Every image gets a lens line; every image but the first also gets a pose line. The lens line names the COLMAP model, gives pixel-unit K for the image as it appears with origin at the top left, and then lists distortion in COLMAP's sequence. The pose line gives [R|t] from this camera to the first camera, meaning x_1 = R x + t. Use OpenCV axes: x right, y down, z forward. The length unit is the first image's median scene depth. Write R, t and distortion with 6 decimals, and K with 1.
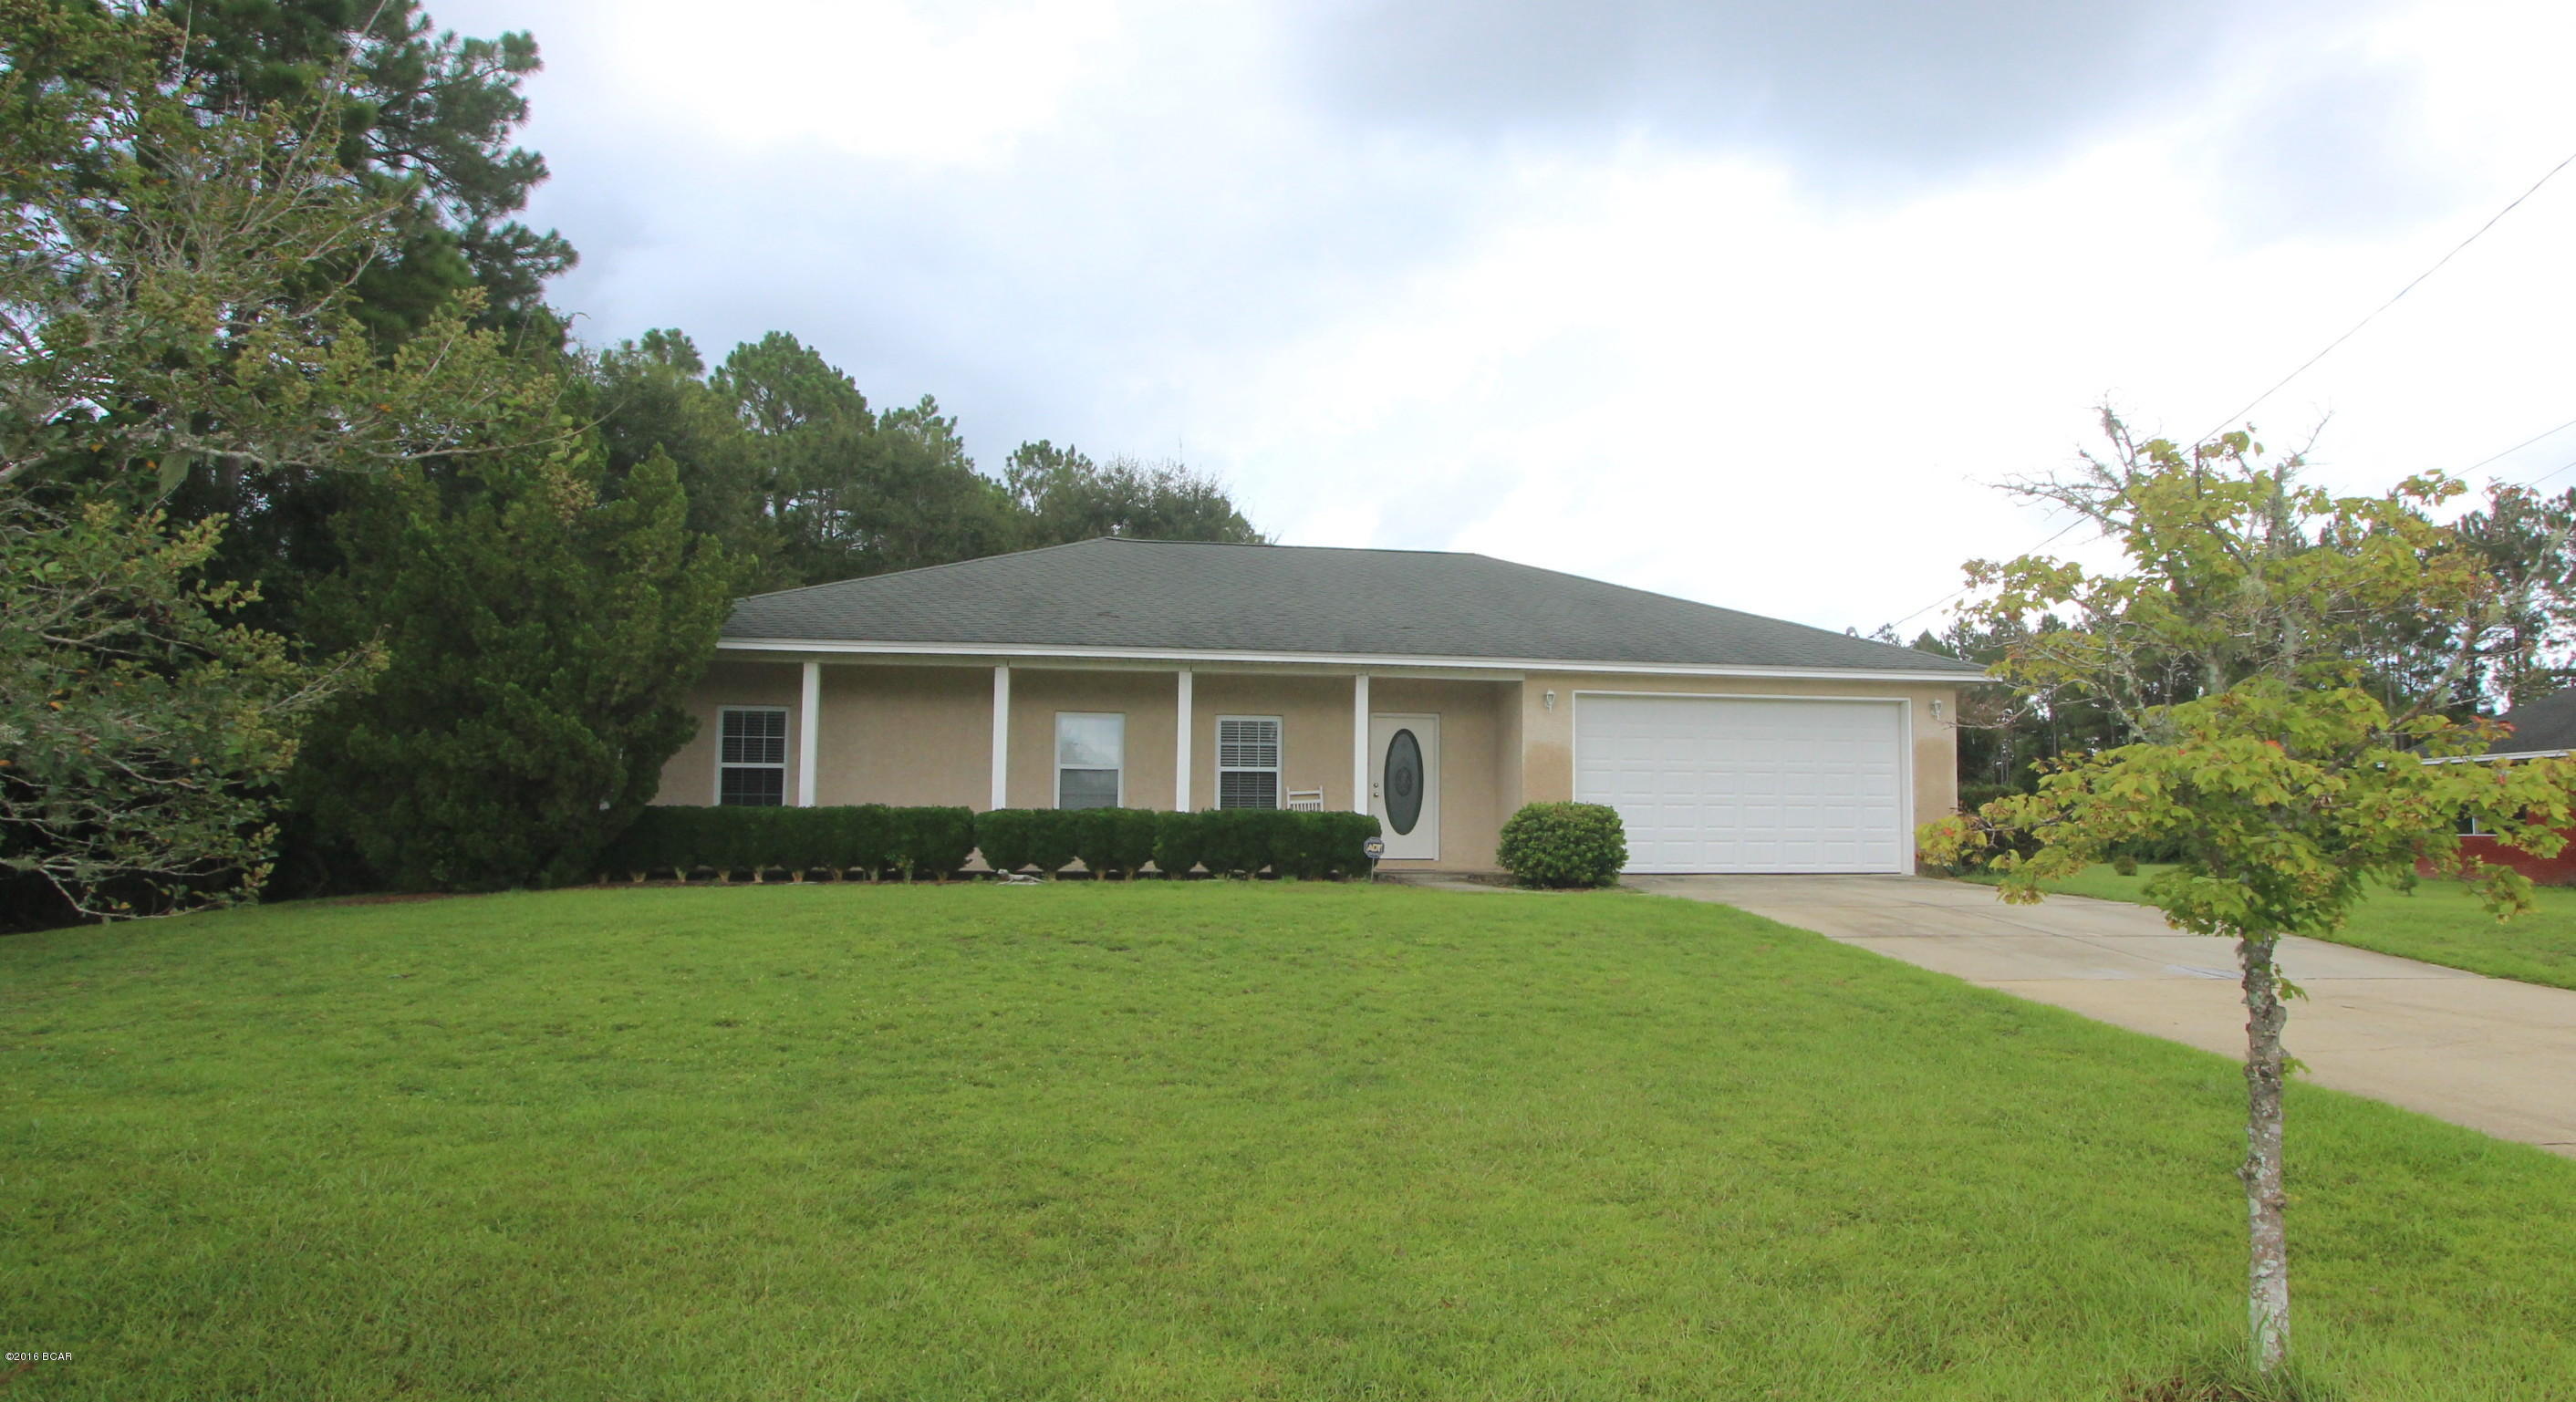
lens RADIAL K [[1371.0, 0, 1288.0], [0, 1371.0, 701.0], [0, 0, 1]] dist [0.000347, -0.000296]
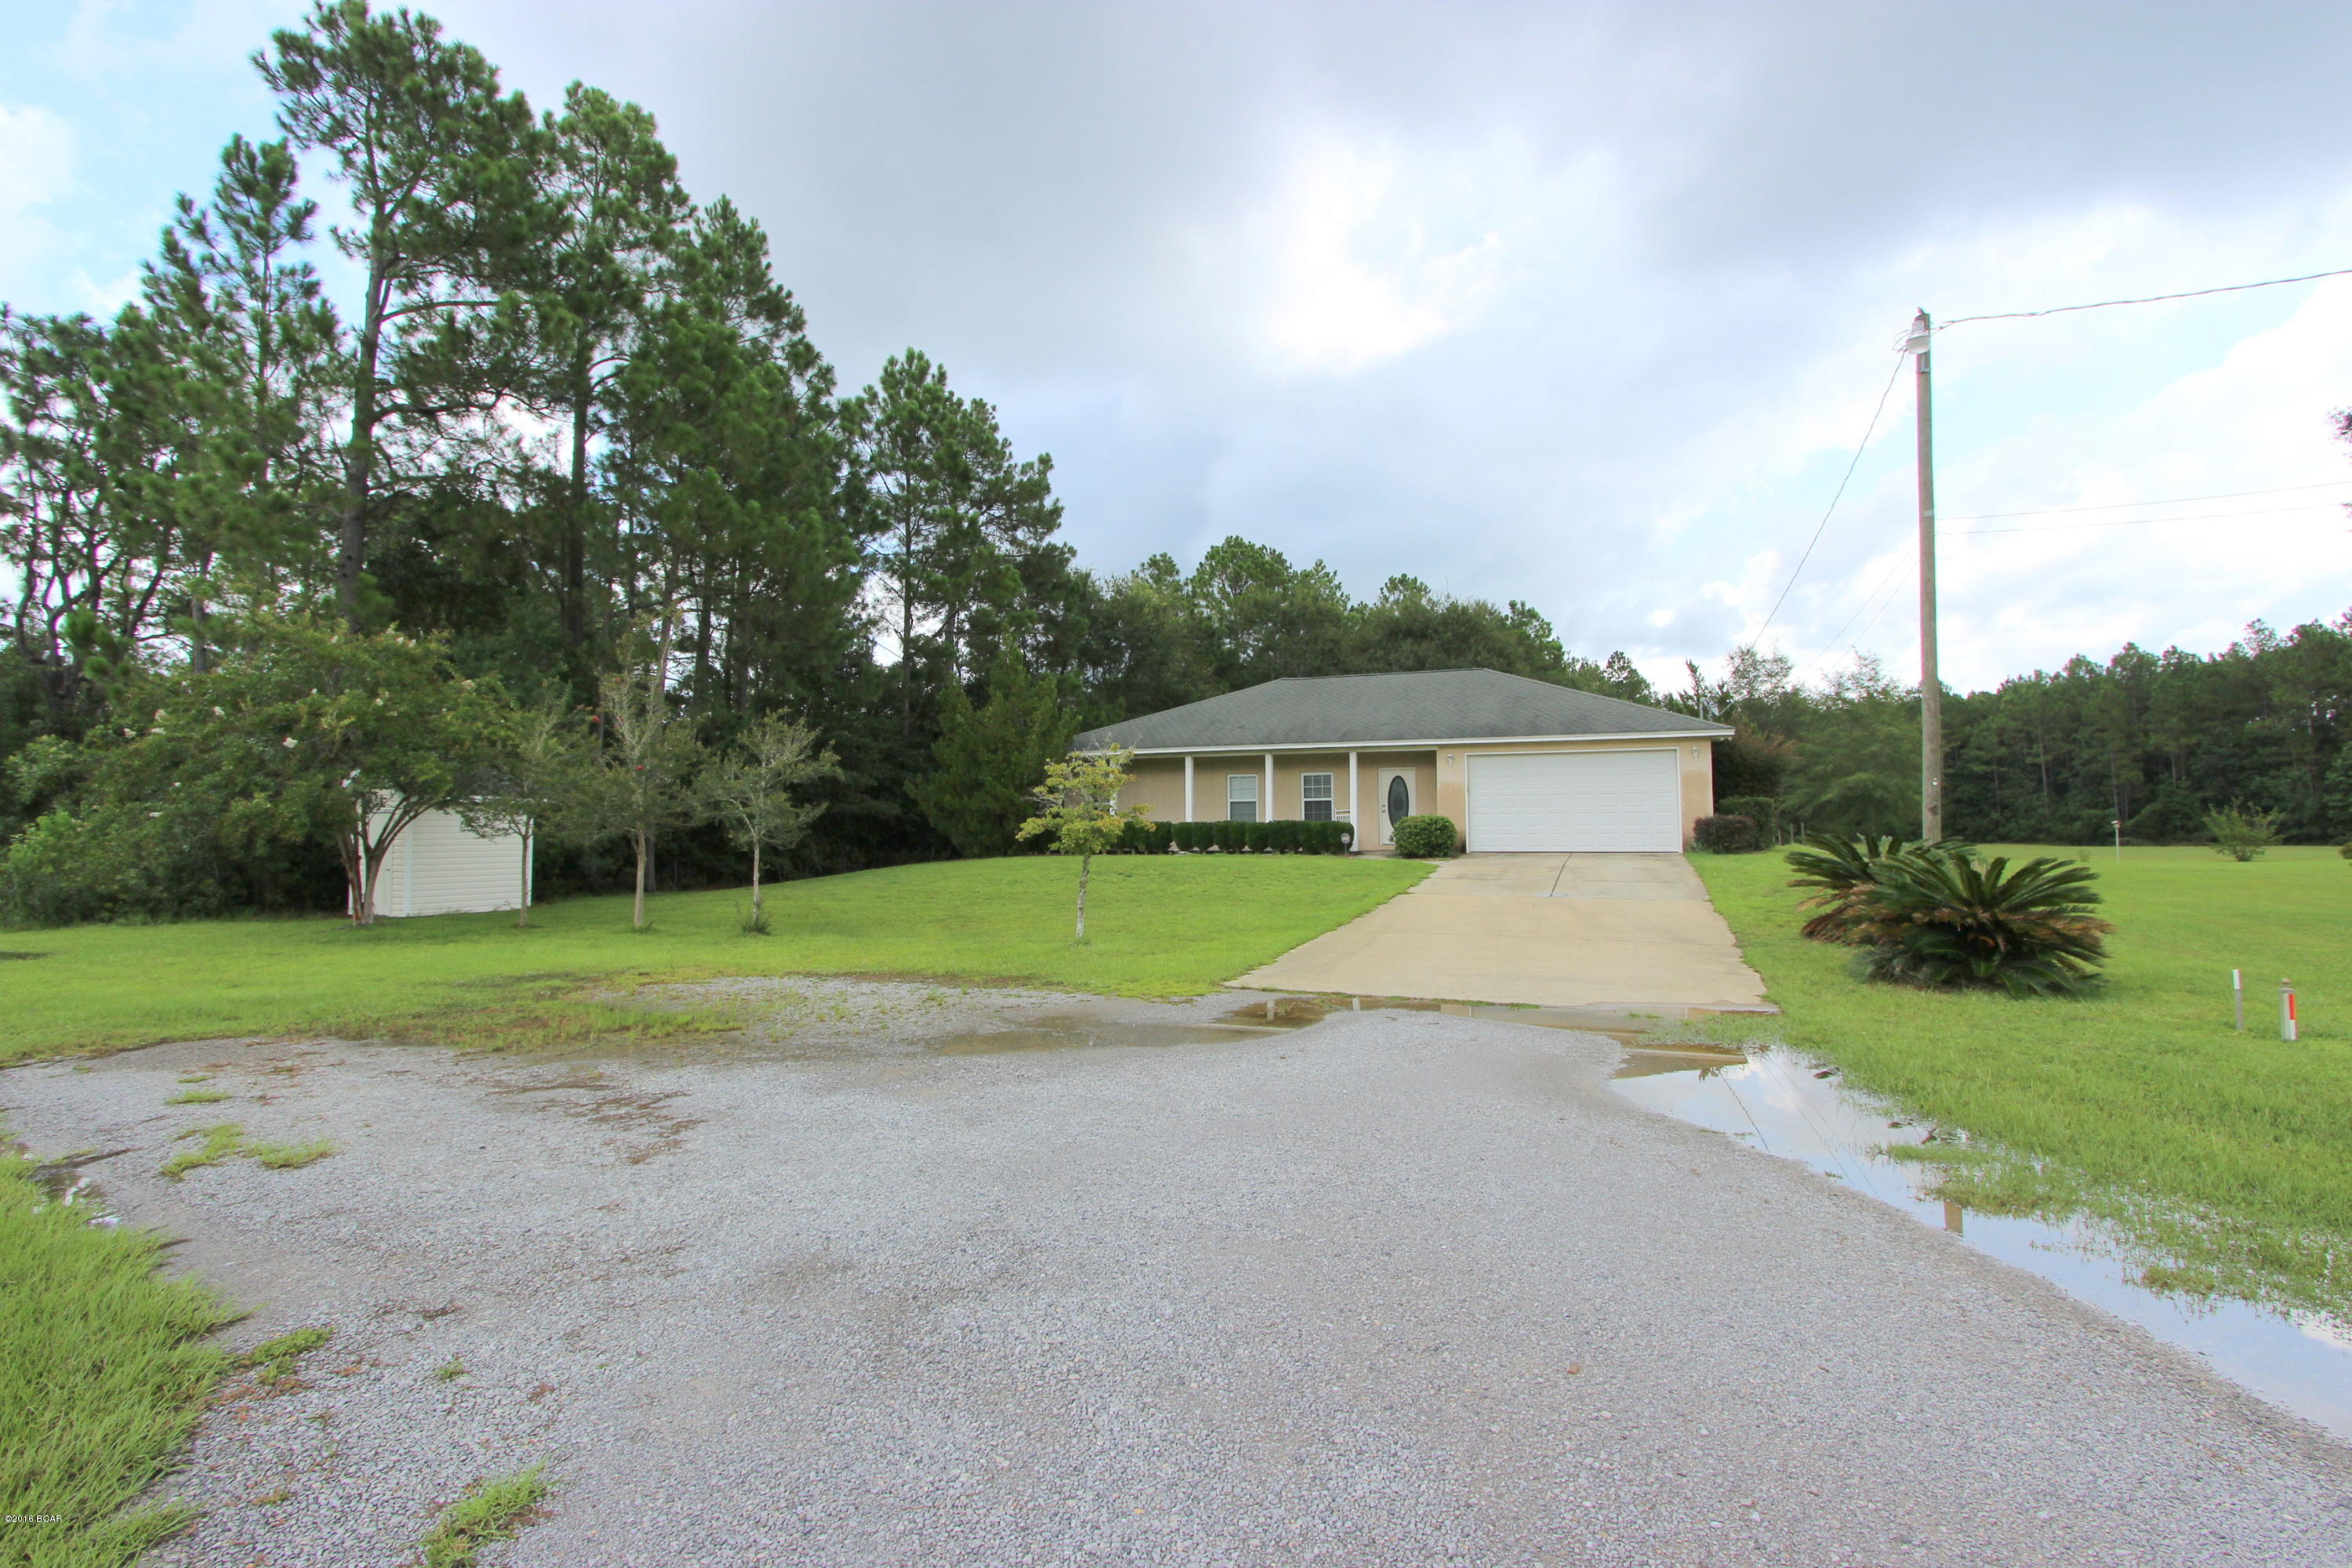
lens RADIAL K [[1157.1, 0, 1176.5], [0, 1157.1, 811.5], [0, 0, 1]] dist [-0.200641, -0.000063]
pose [[0.832917, -0.018290, -0.553096, 0.693761], [0.060719, 0.996440, 0.058487, -0.040317], [0.550057, -0.082298, 0.831062, -0.463037]]
